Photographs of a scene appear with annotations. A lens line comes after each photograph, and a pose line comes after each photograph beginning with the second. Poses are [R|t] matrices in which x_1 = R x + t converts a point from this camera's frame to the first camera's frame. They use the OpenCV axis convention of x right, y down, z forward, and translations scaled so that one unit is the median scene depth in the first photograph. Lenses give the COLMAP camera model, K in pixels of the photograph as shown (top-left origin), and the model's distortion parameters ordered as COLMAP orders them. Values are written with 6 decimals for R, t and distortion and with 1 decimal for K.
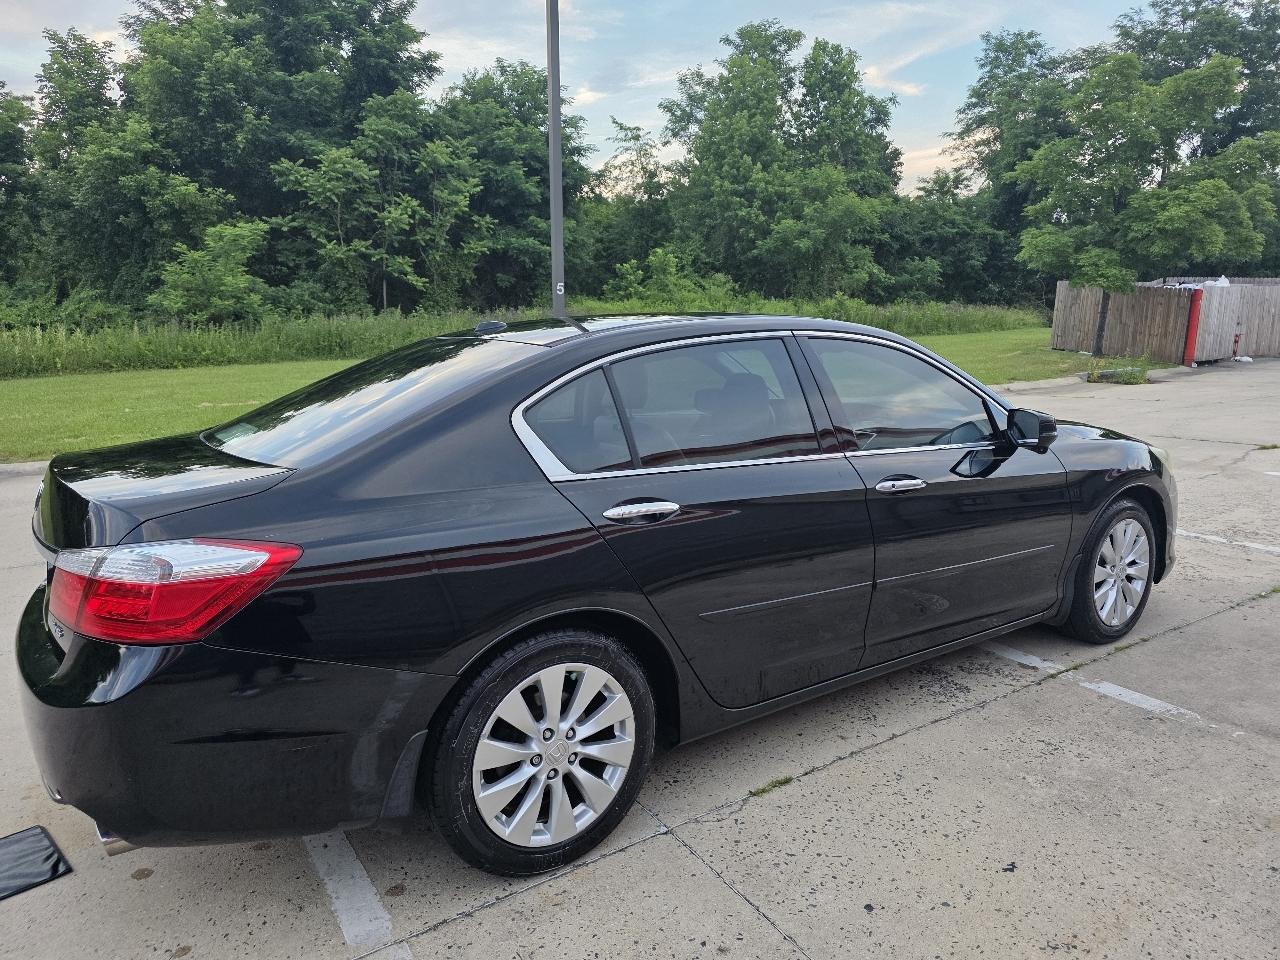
lens RADIAL K [[857.8, 0, 641.6], [0, 857.8, 468.2], [0, 0, 1]] dist [0.055255, -0.058682]
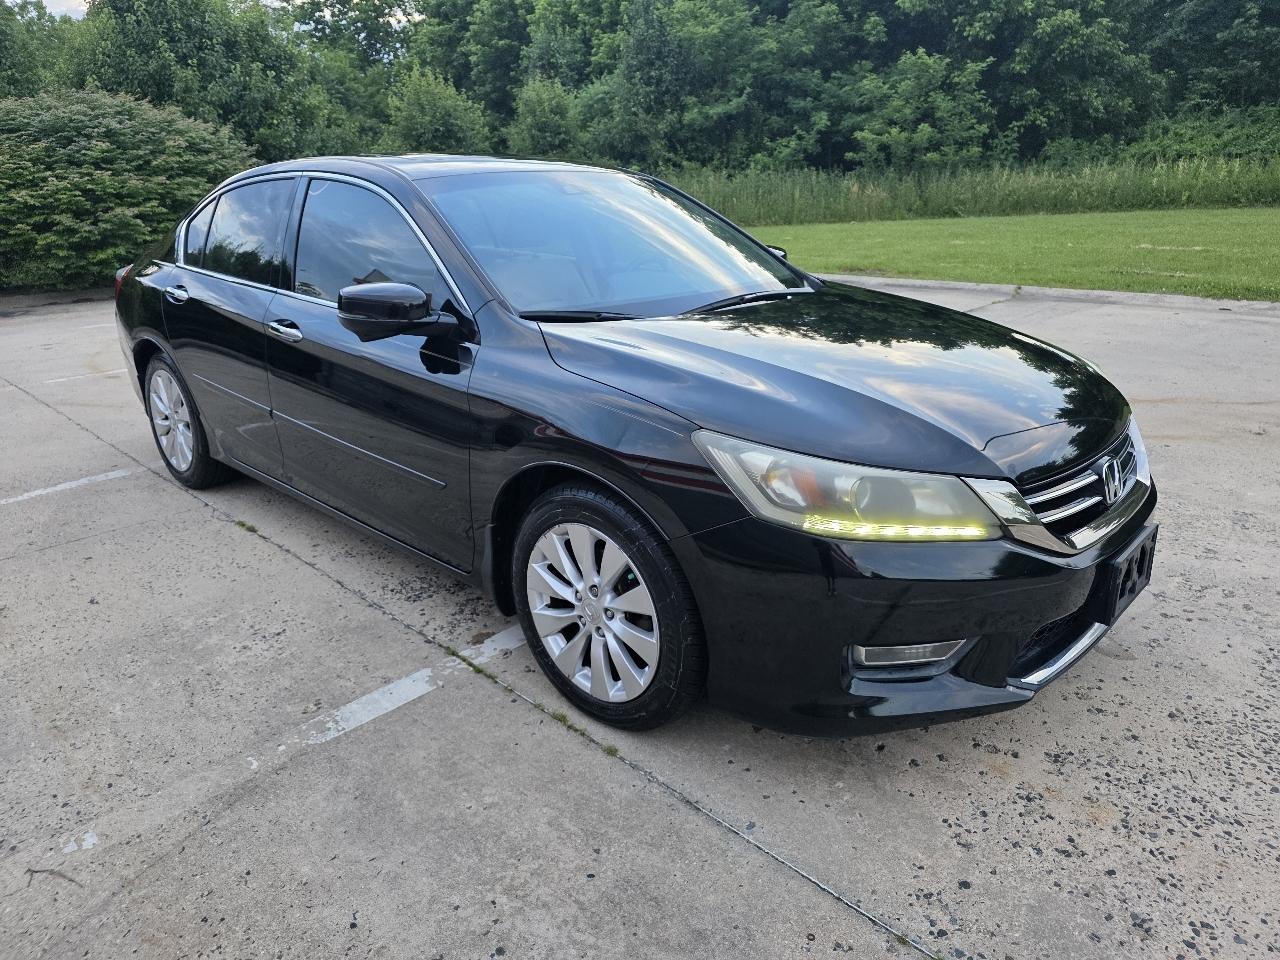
lens RADIAL K [[858.4, 0, 633.9], [0, 858.4, 471.0], [0, 0, 1]] dist [0.040401, -0.032830]
pose [[0.211744, 0.322285, -0.922658, 0.143281], [-0.144857, 0.943986, 0.296491, -0.019272], [0.966530, 0.070874, 0.246568, 0.119252]]
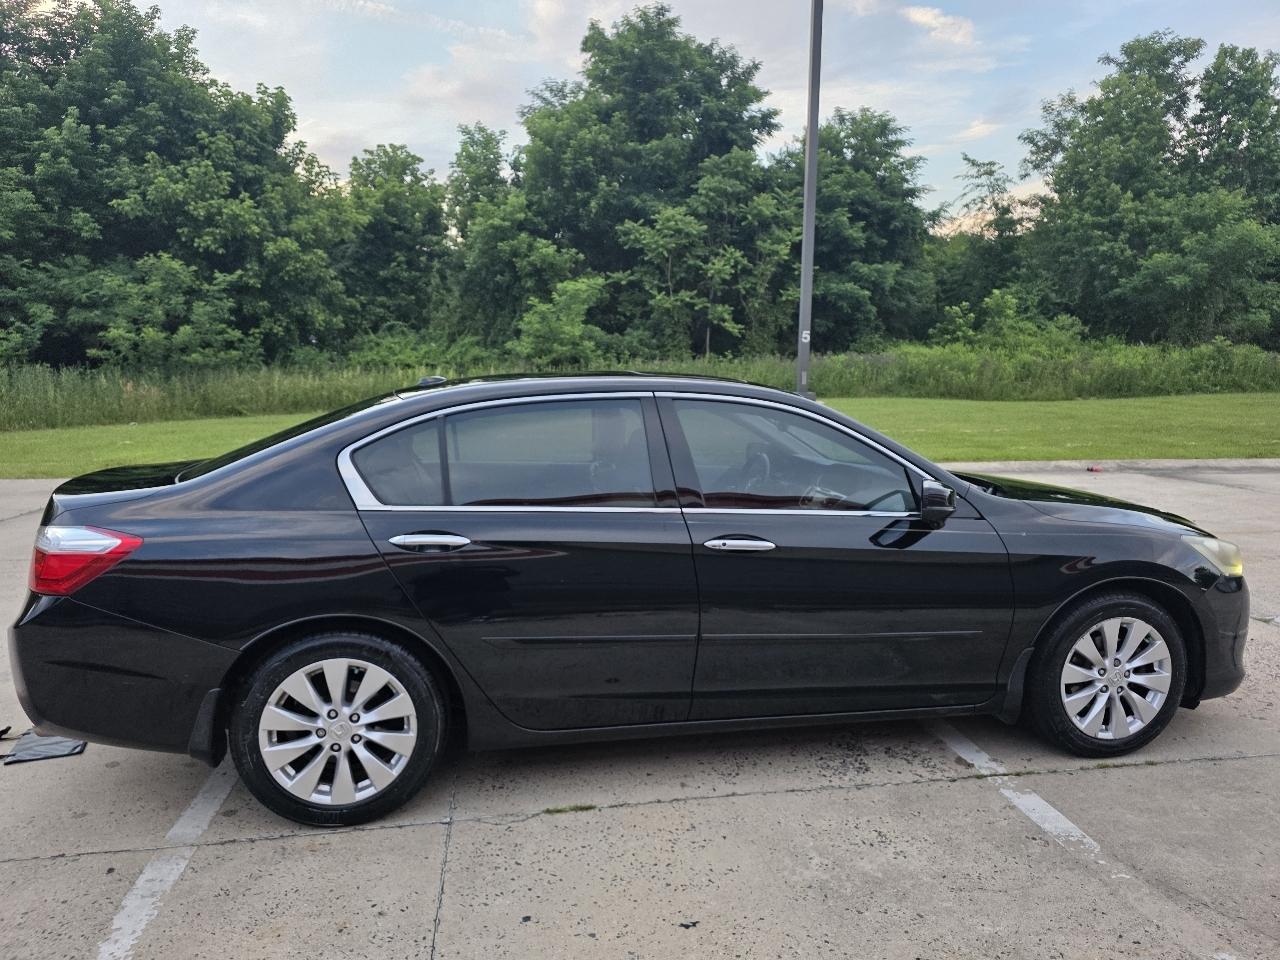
lens RADIAL K [[858.4, 0, 640.0], [0, 858.4, 480.0], [0, 0, 1]] dist [0.056445, -0.061132]
pose [[0.916144, 0.066087, -0.395365, 0.060739], [-0.080031, 0.996614, -0.018860, -0.002923], [0.392779, 0.048920, 0.918331, 0.001561]]
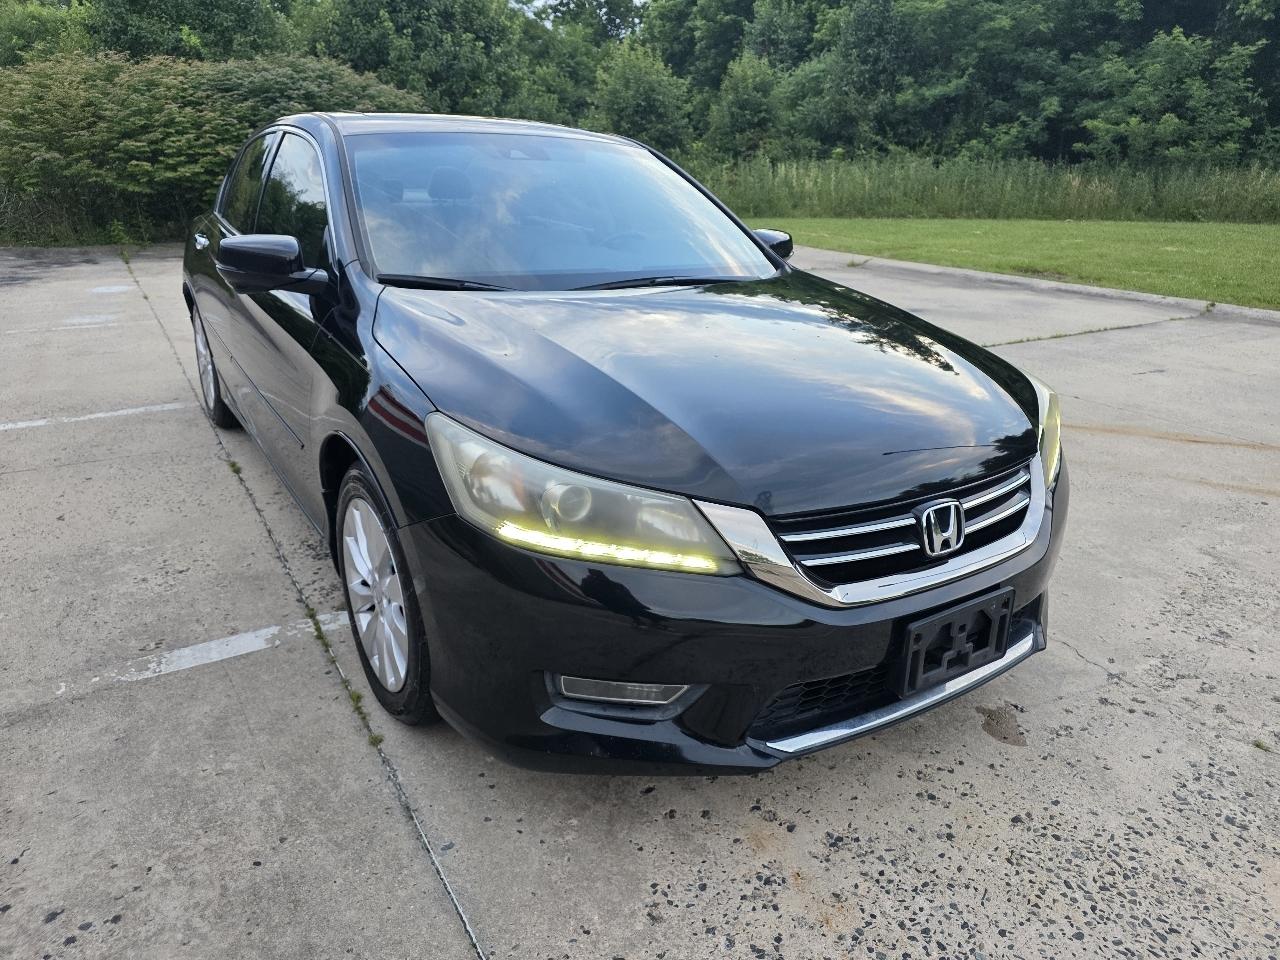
lens RADIAL K [[862.4, 0, 647.8], [0, 862.4, 478.4], [0, 0, 1]] dist [0.028691, -0.020401]
pose [[-0.022004, 0.358160, -0.933401, 0.140327], [-0.187810, 0.915525, 0.355727, -0.023606], [0.981959, 0.183129, 0.047121, 0.153123]]
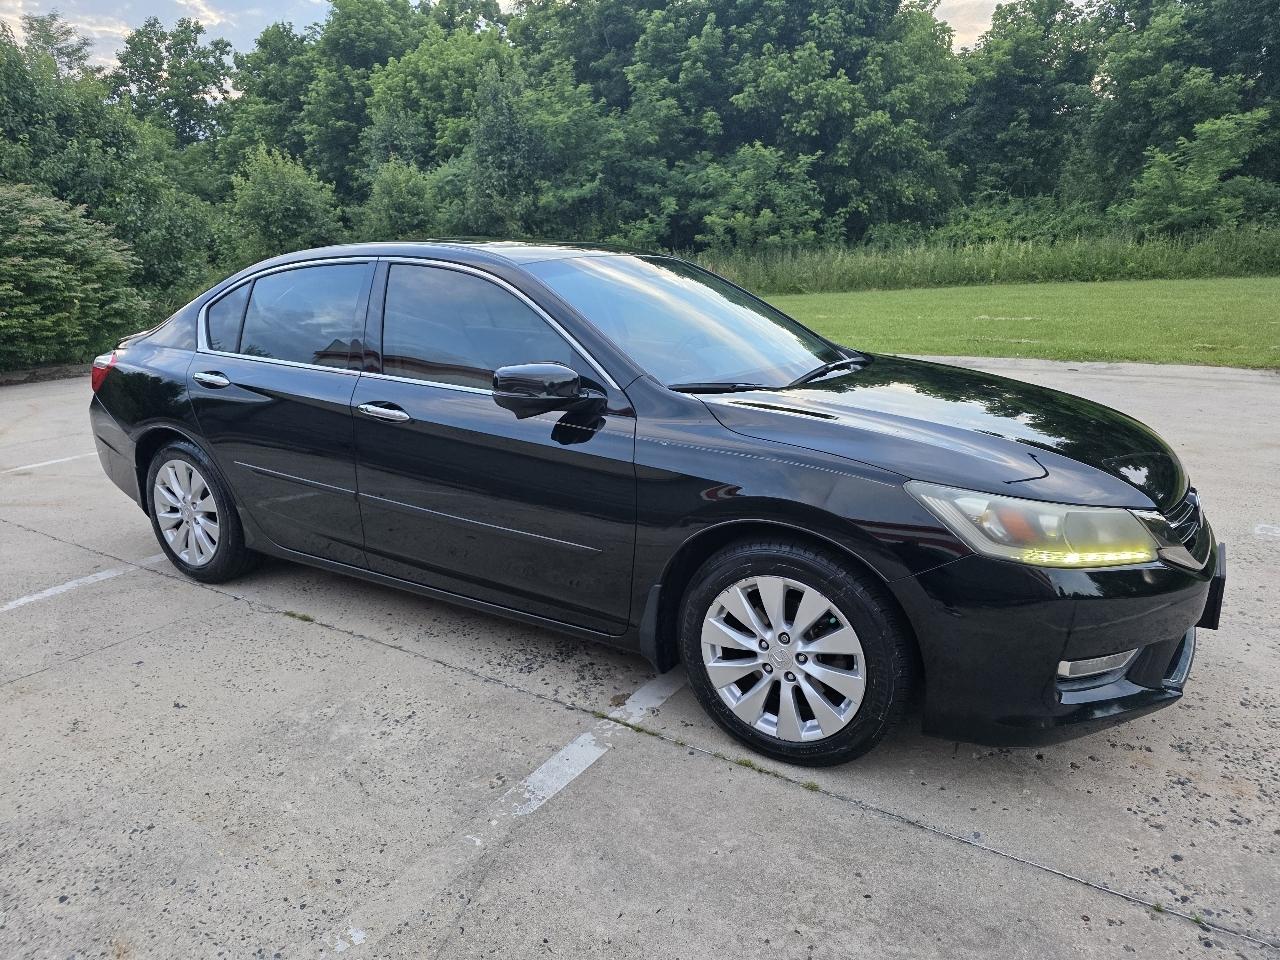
lens RADIAL K [[855.2, 0, 637.7], [0, 855.2, 487.3], [0, 0, 1]] dist [0.049967, -0.043948]
pose [[0.396962, 0.245029, -0.884524, 0.139099], [-0.136166, 0.968764, 0.207256, -0.015139], [0.907679, 0.038169, 0.417927, 0.087438]]
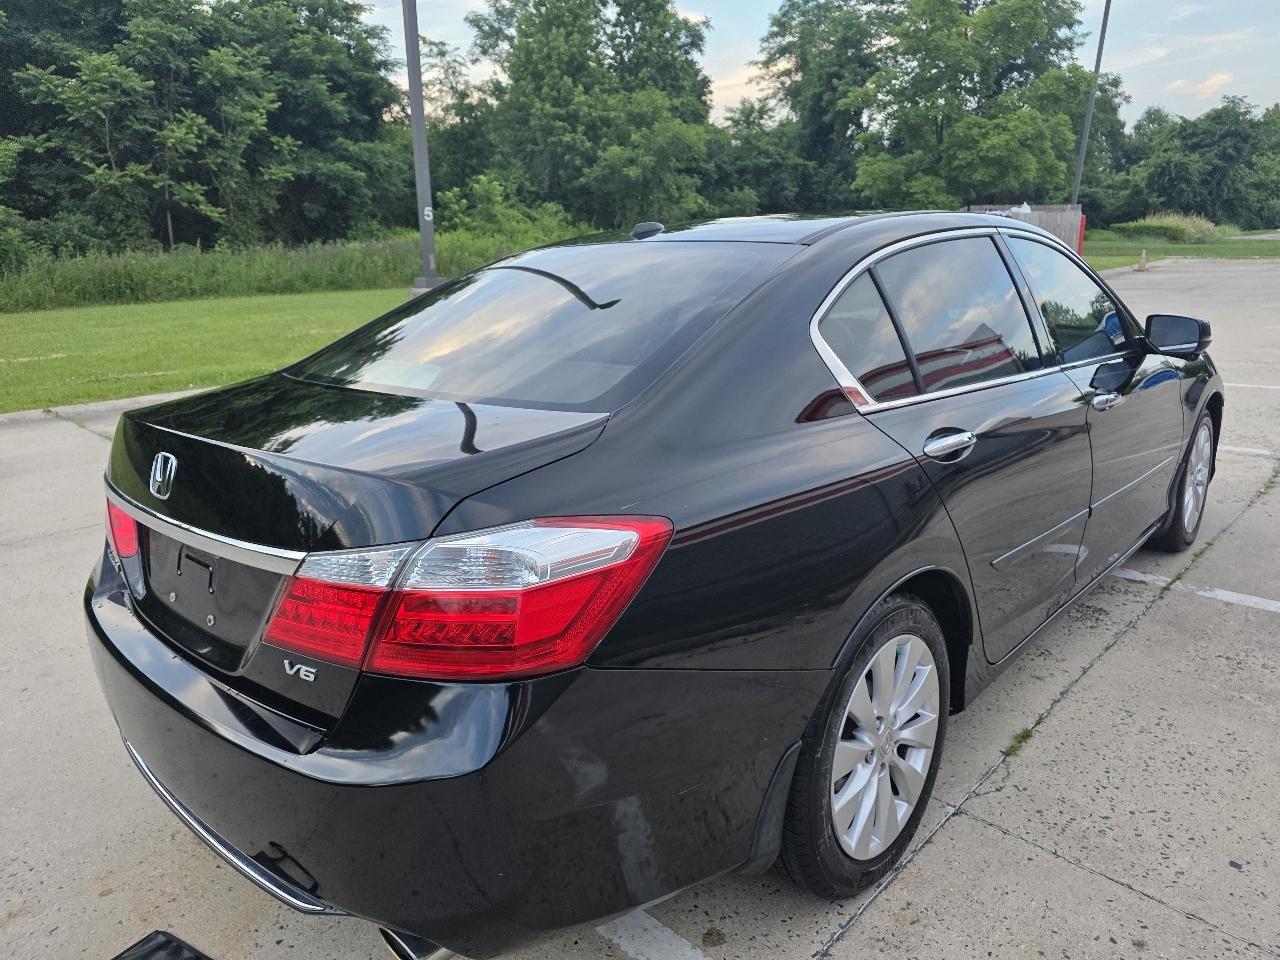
lens RADIAL K [[866.0, 0, 642.5], [0, 866.0, 475.2], [0, 0, 1]] dist [0.031082, -0.030161]
pose [[0.974943, -0.069409, 0.211348, -0.038530], [0.052819, 0.995135, 0.083160, -0.000360], [-0.216092, -0.069913, 0.973867, 0.021184]]
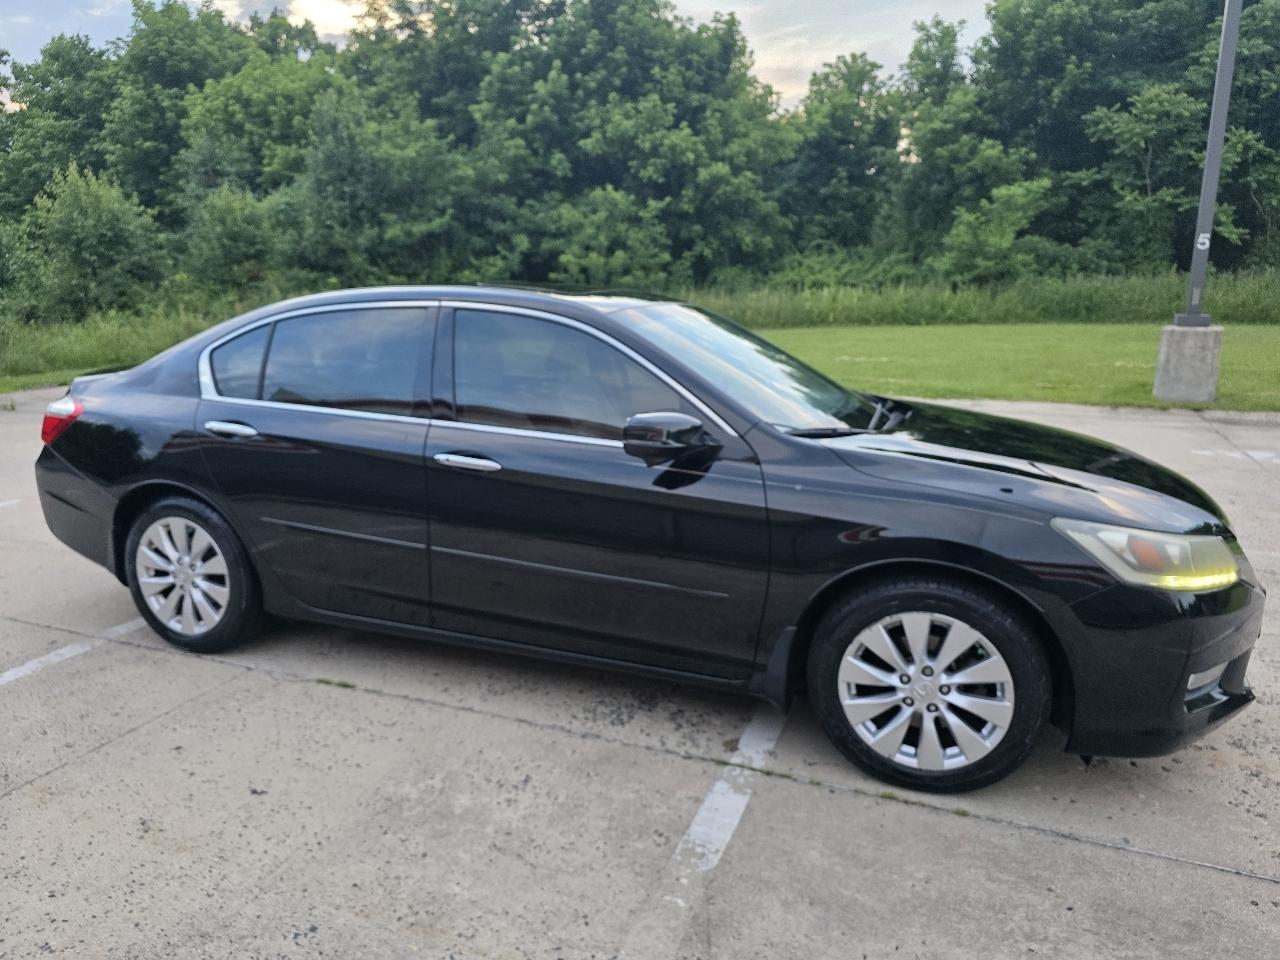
lens RADIAL K [[866.0, 0, 642.5], [0, 866.0, 475.2], [0, 0, 1]] dist [0.031082, -0.030161]
pose [[0.573423, 0.184851, -0.798133, 0.125157], [-0.142669, 0.981858, 0.124901, -0.012221], [0.806742, 0.042248, 0.589392, 0.059260]]
